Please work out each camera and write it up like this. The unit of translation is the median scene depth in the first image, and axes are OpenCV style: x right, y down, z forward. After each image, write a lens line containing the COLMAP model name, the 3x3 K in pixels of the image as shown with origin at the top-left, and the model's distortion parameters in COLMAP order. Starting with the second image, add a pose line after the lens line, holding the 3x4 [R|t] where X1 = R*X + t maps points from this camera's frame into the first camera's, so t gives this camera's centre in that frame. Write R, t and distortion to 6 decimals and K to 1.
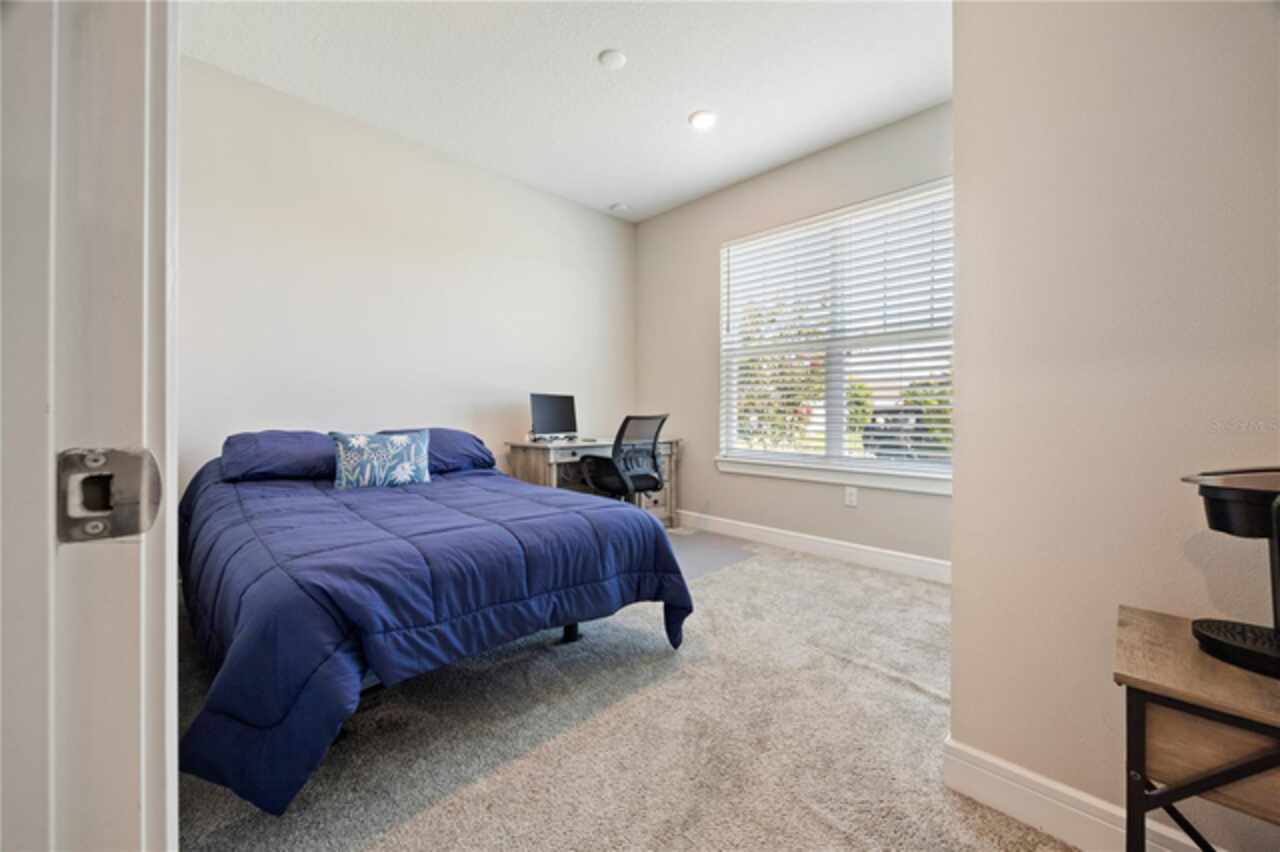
lens RADIAL K [[501.0, 0, 641.0], [0, 501.0, 419.5], [0, 0, 1]] dist [-0.001904, 0.000216]
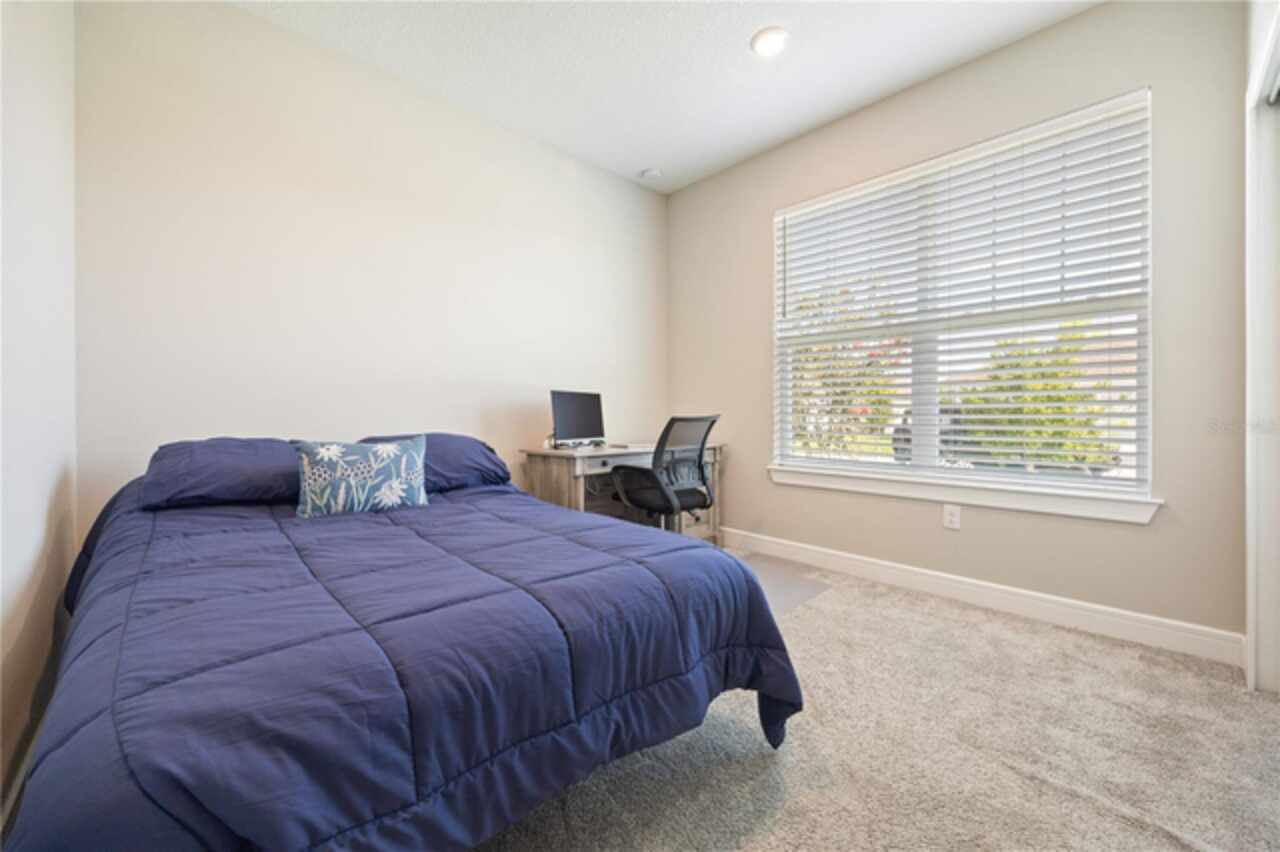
lens RADIAL K [[501.0, 0, 639.3], [0, 501.0, 424.5], [0, 0, 1]] dist [-0.001904, 0.000216]
pose [[0.999817, -0.003911, -0.018743, -0.084671], [0.004034, 0.999970, 0.006544, -0.001166], [0.018717, -0.006619, 0.999803, 0.250222]]
